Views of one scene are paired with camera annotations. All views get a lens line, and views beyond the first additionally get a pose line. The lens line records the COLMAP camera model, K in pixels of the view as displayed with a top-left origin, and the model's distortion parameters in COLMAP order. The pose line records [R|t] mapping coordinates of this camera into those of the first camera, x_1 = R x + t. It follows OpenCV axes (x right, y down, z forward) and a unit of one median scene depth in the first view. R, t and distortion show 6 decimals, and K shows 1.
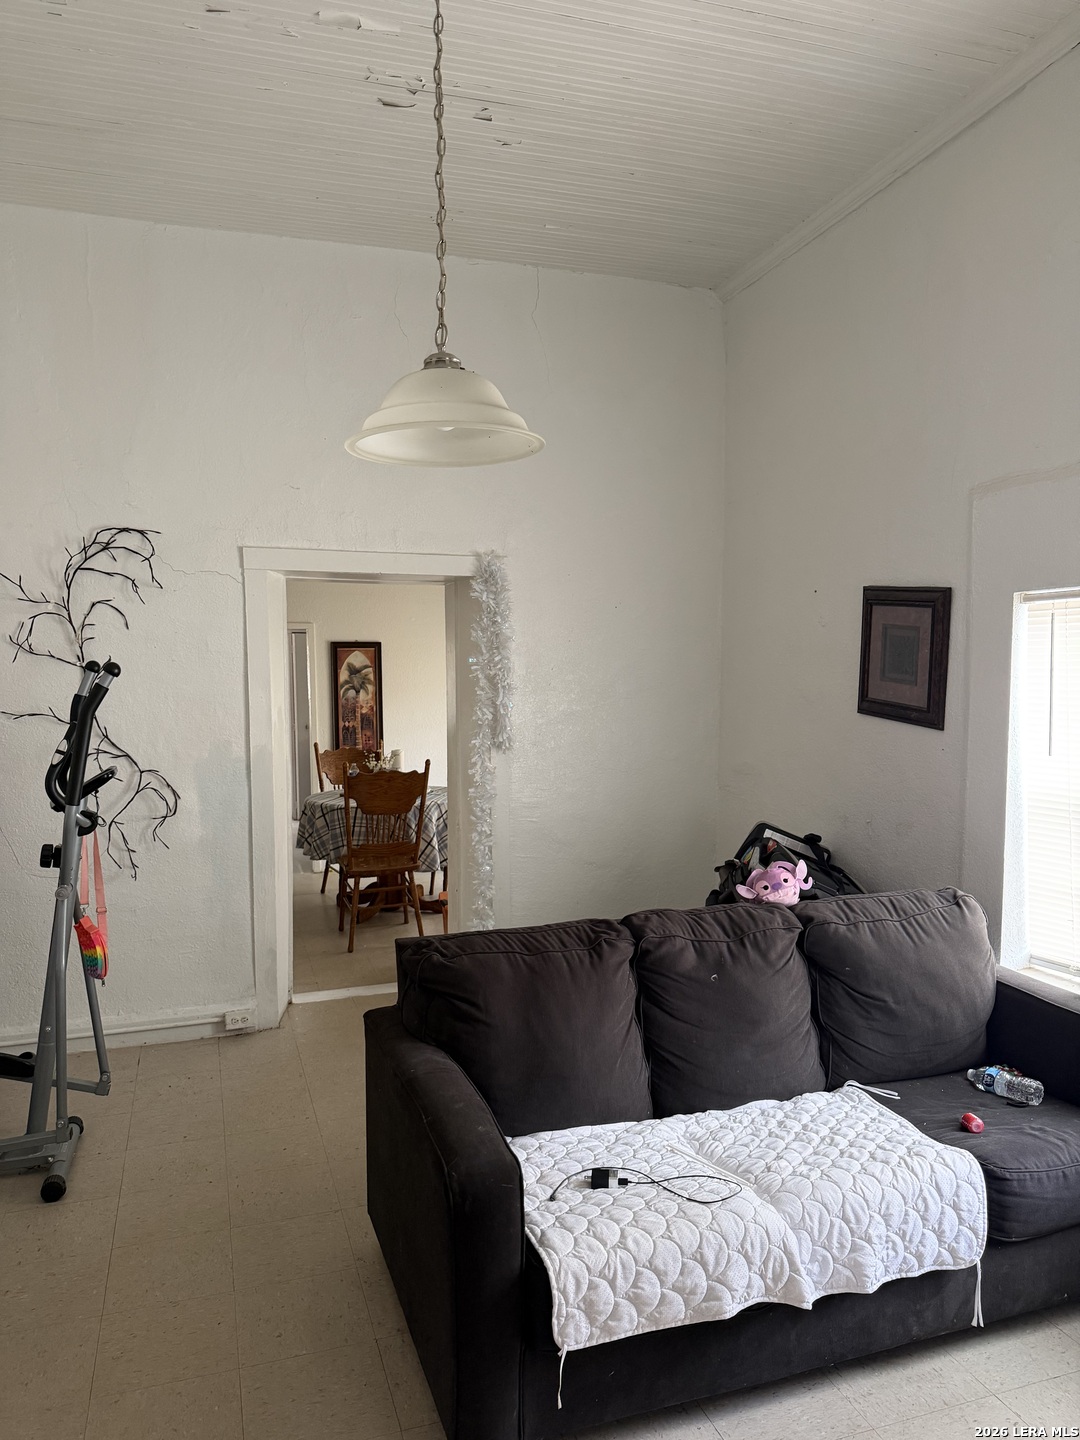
lens RADIAL K [[988.6, 0, 540.4], [0, 988.6, 722.1], [0, 0, 1]] dist [0.001091, 0.000034]
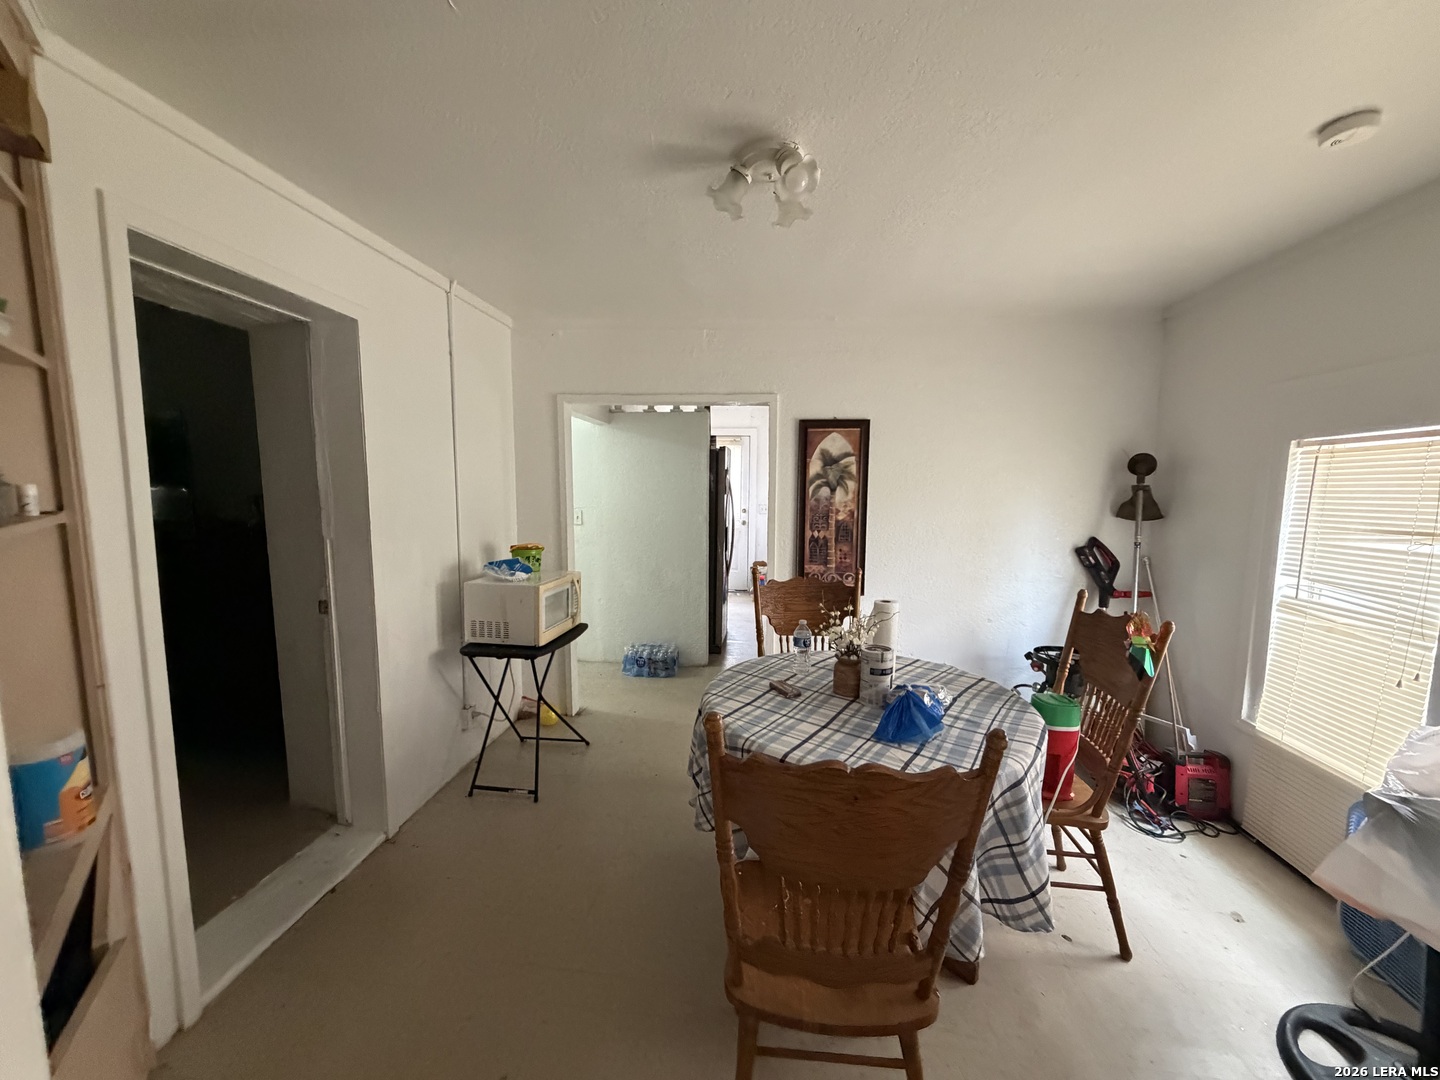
lens RADIAL K [[573.8, 0, 725.8], [0, 573.8, 542.4], [0, 0, 1]] dist [0.000322, 0.000593]
pose [[0.914972, 0.061173, -0.398854, -0.087749], [-0.037581, 0.997064, 0.066712, -0.017510], [0.401764, -0.046050, 0.914585, 0.586033]]
